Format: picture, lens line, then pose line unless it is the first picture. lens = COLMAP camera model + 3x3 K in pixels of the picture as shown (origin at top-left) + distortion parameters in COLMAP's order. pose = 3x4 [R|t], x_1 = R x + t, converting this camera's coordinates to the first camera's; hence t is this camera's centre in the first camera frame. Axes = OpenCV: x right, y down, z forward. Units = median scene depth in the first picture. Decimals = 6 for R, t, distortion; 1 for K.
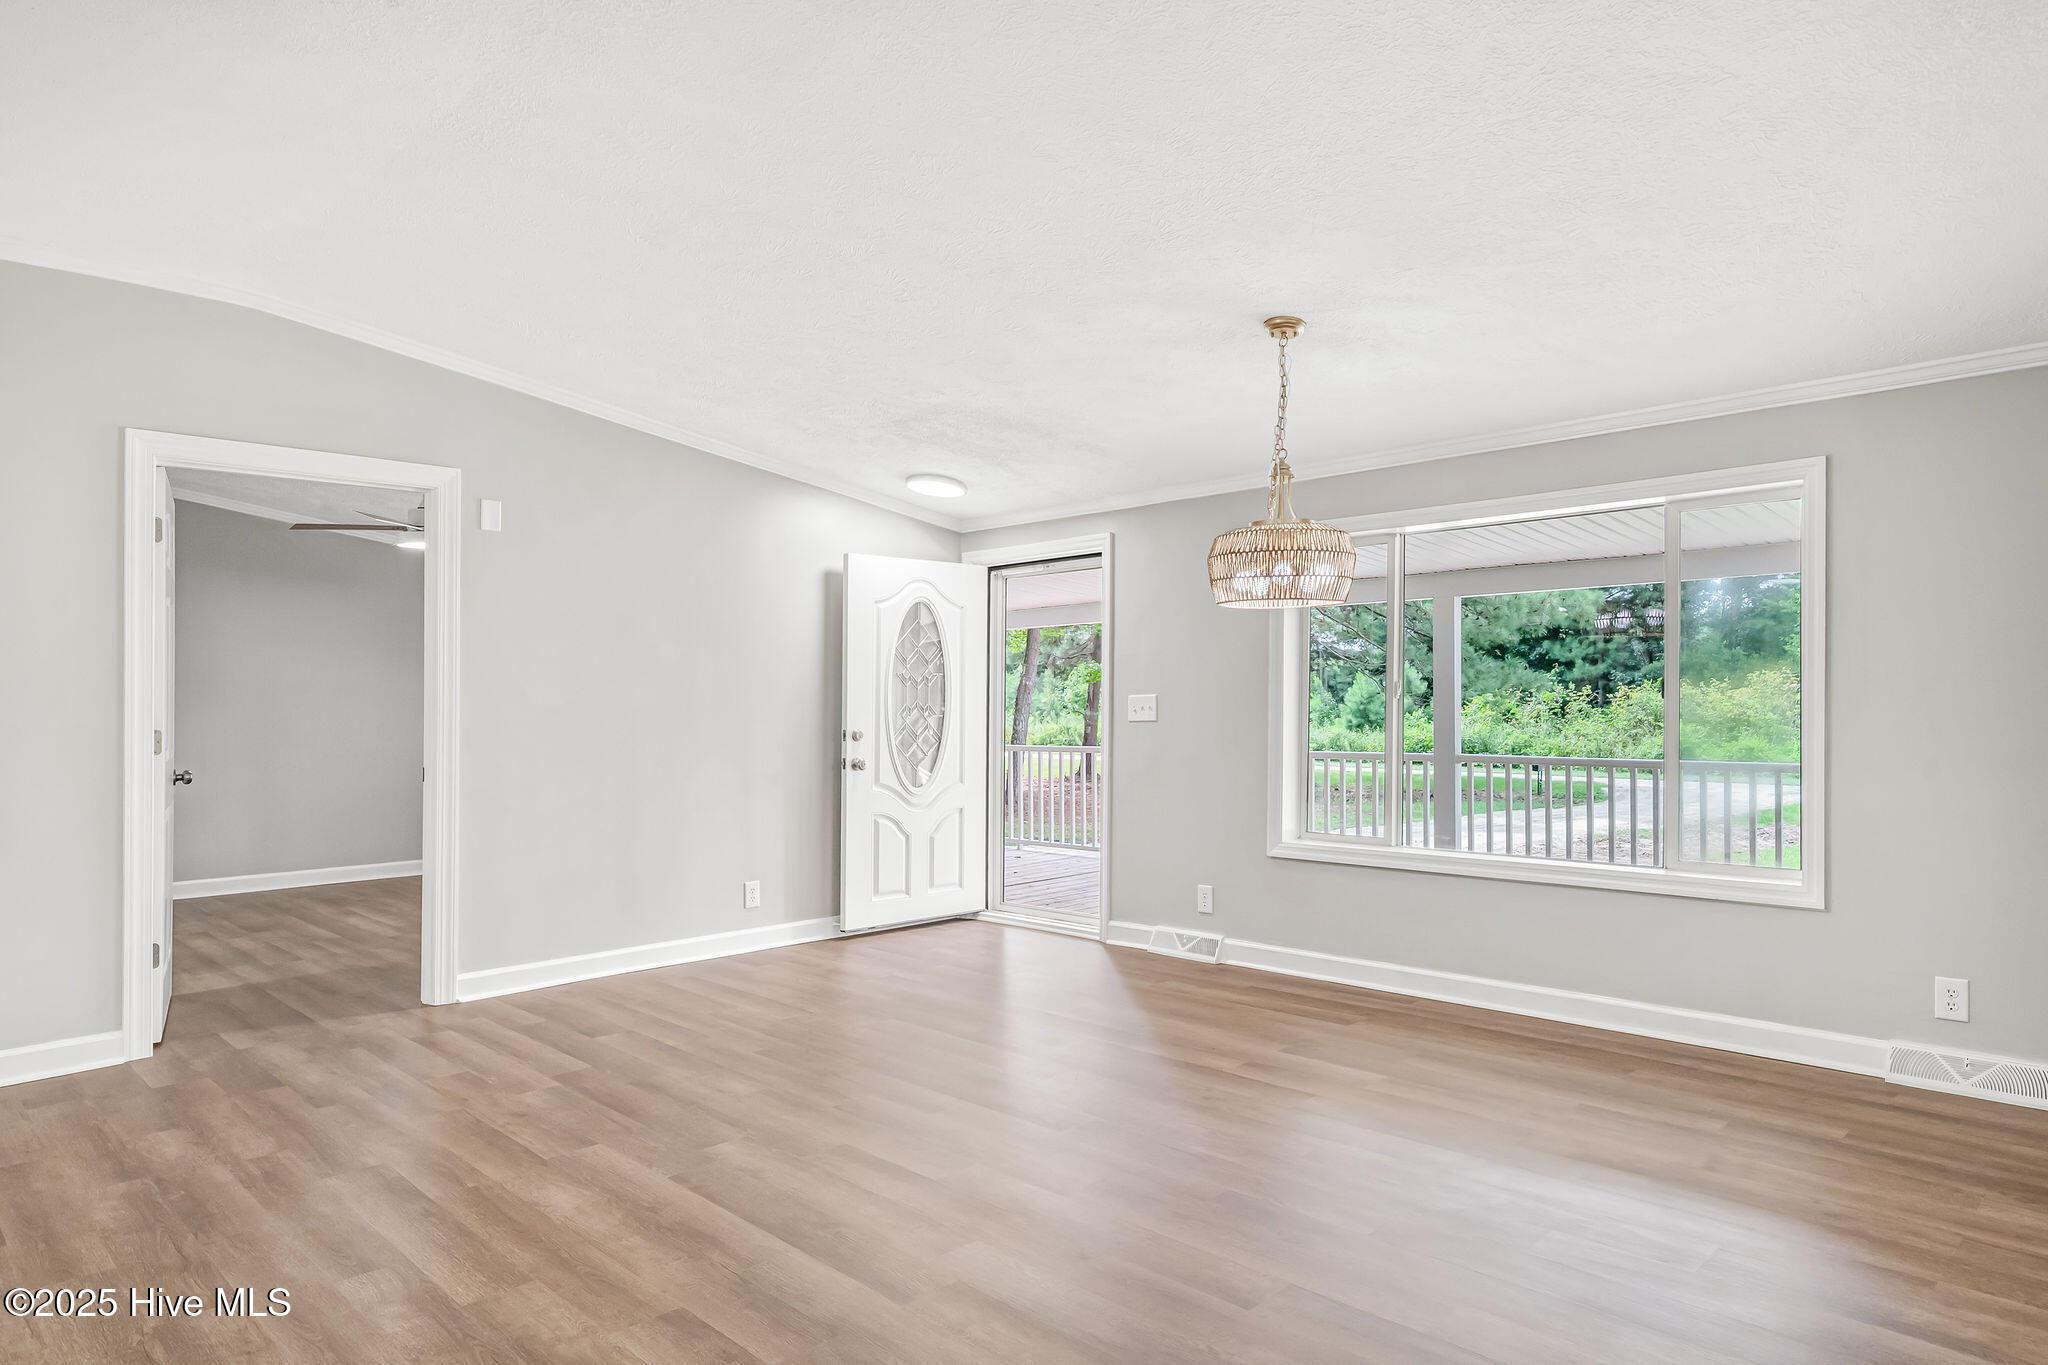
lens RADIAL K [[1230.0, 0, 1024.4], [0, 1230.0, 682.5], [0, 0, 1]] dist [0.004101, 0.000231]
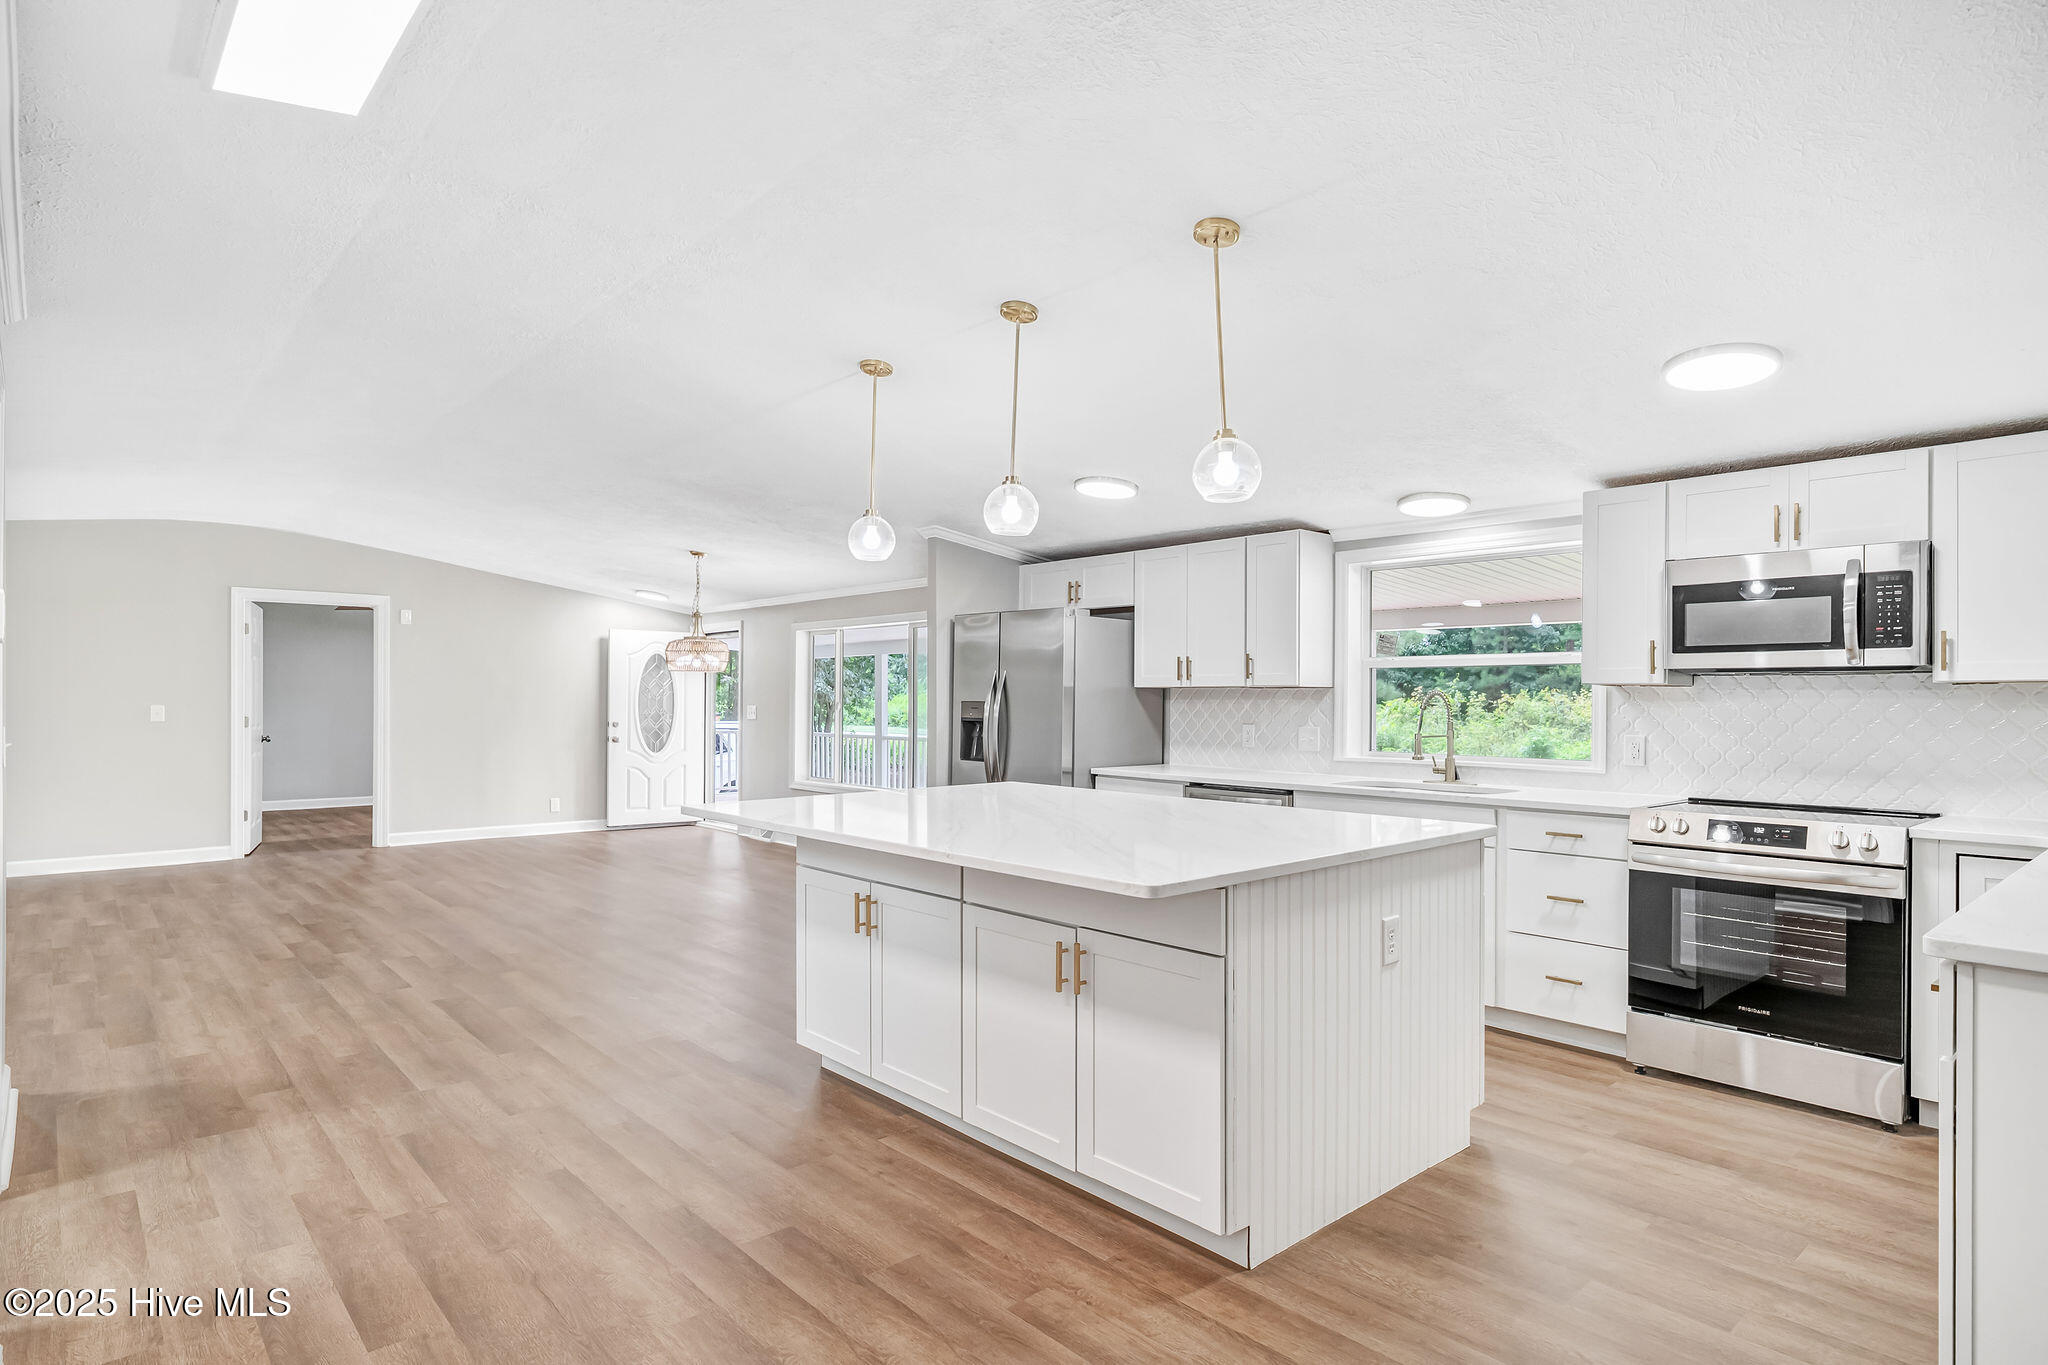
lens RADIAL K [[1075.0, 0, 1025.9], [0, 1075.0, 695.9], [0, 0, 1]] dist [-0.002529, -0.000114]
pose [[0.998896, 0.014524, -0.044679, 0.576373], [-0.013909, 0.999804, 0.014058, -0.033370], [0.044875, -0.013421, 0.998902, -0.640817]]
